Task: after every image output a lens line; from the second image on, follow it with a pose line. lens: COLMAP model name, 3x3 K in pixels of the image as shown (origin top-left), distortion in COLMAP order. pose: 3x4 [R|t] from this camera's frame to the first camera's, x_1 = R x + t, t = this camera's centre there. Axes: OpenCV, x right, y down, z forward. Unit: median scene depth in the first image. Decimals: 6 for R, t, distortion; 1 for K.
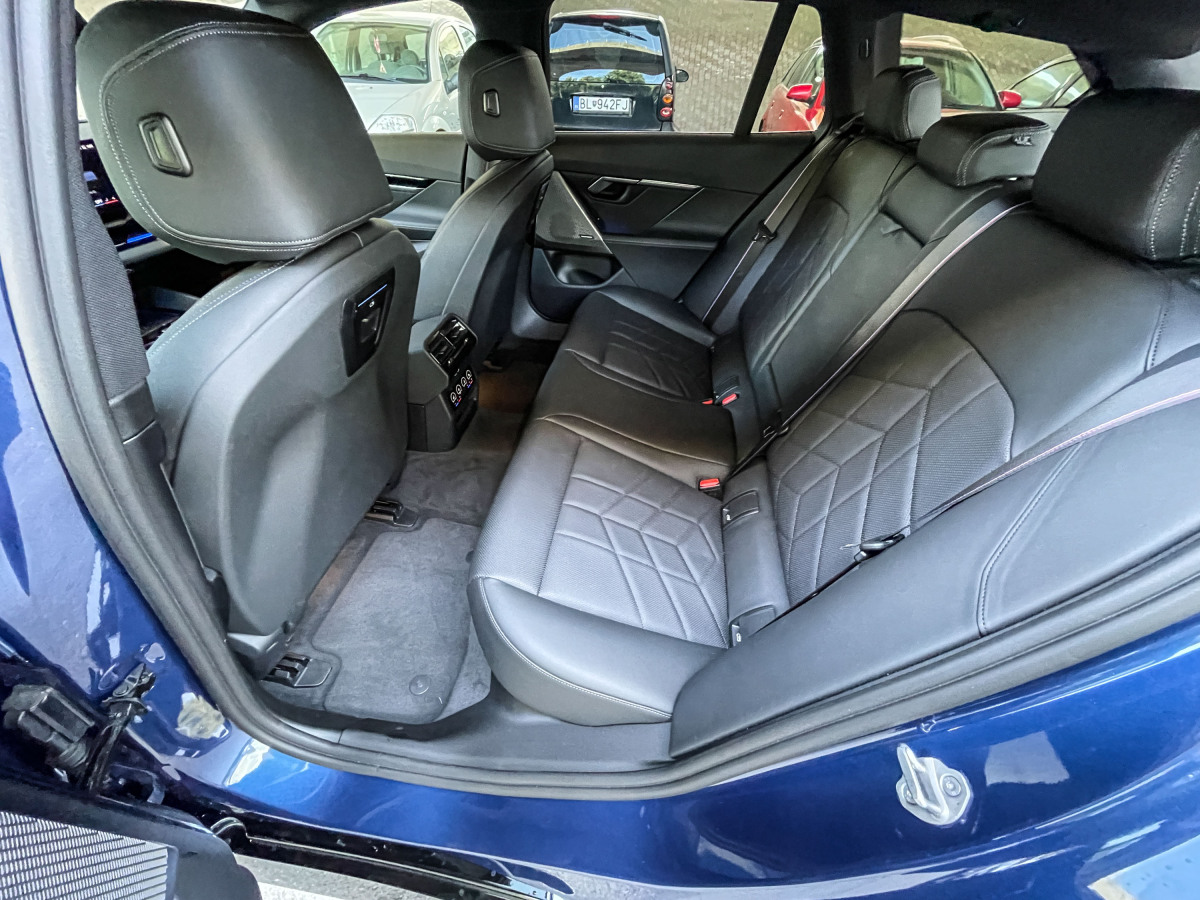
lens RADIAL K [[482.7, 0, 597.0], [0, 482.7, 453.9], [0, 0, 1]] dist [-0.000704, 0.000326]
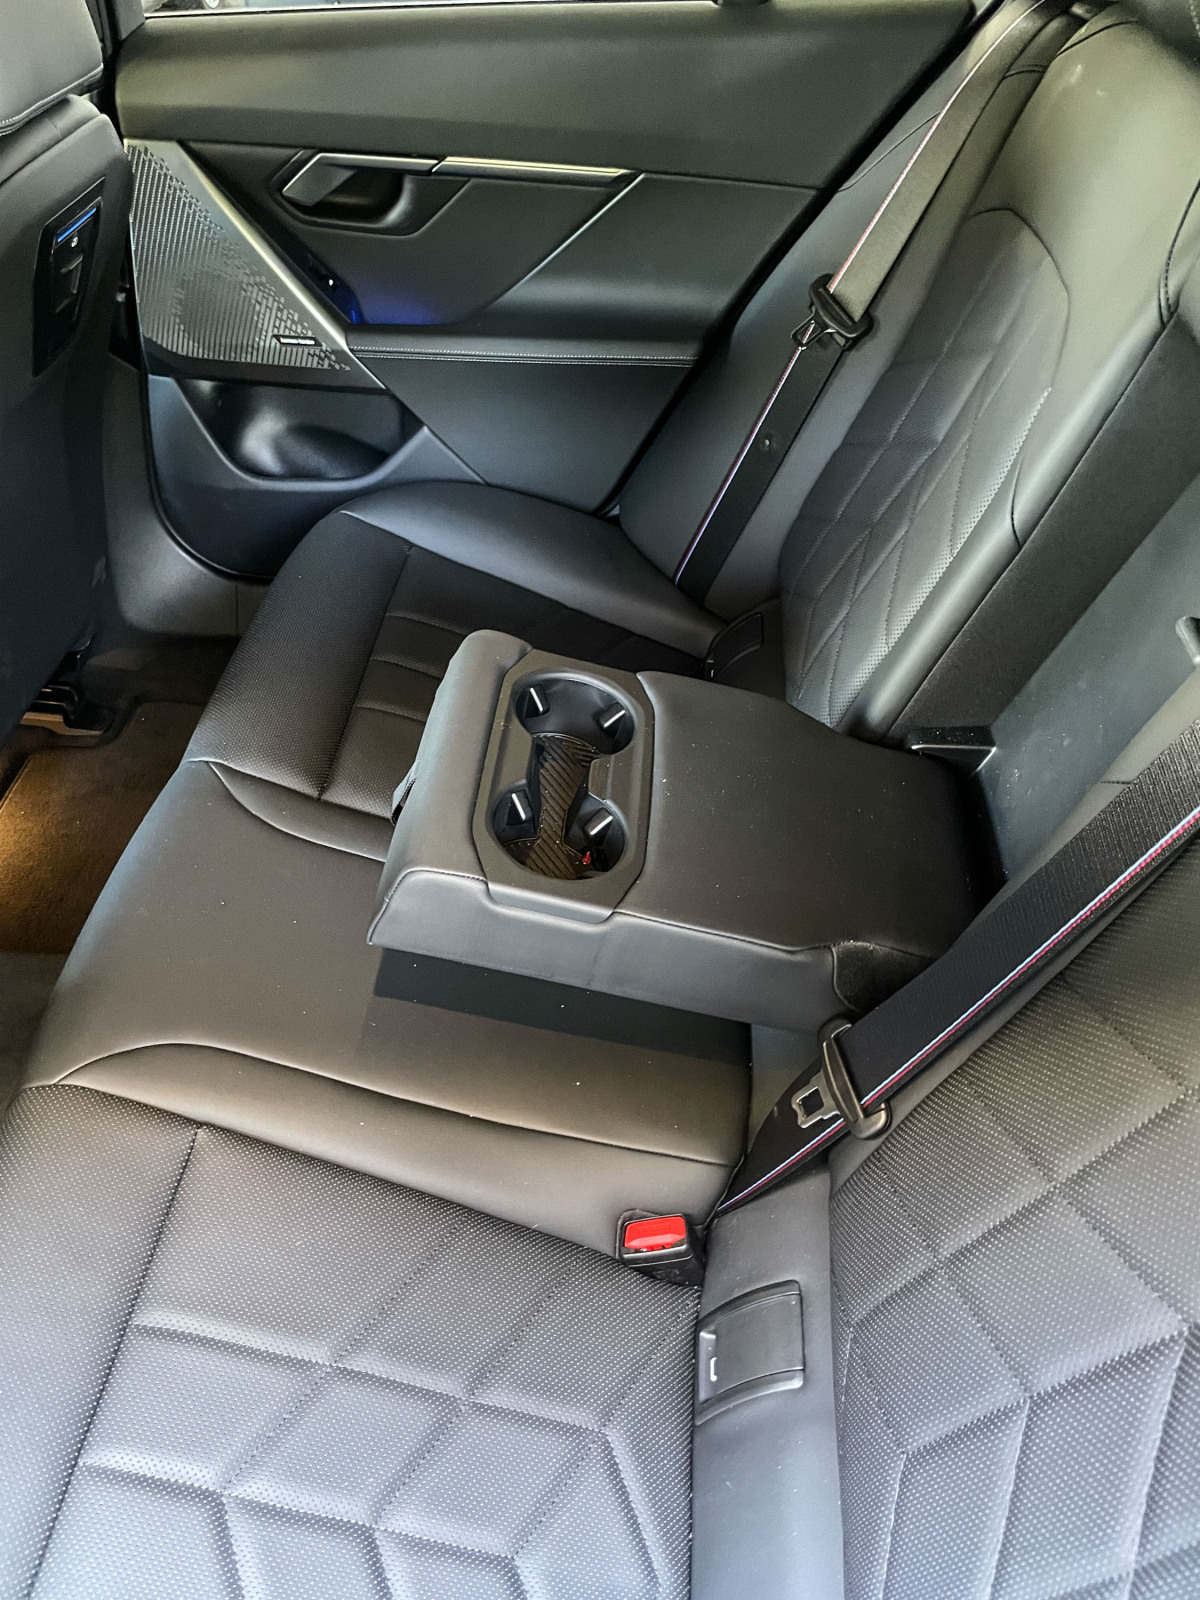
lens RADIAL K [[1203.6, 0, 594.2], [0, 1203.6, 766.9], [0, 0, 1]] dist [0.079733, -0.099630]
pose [[0.997760, -0.064040, 0.019346, 0.175013], [0.063513, 0.997623, 0.026743, -0.219476], [-0.021013, -0.025454, 0.999455, 0.225223]]
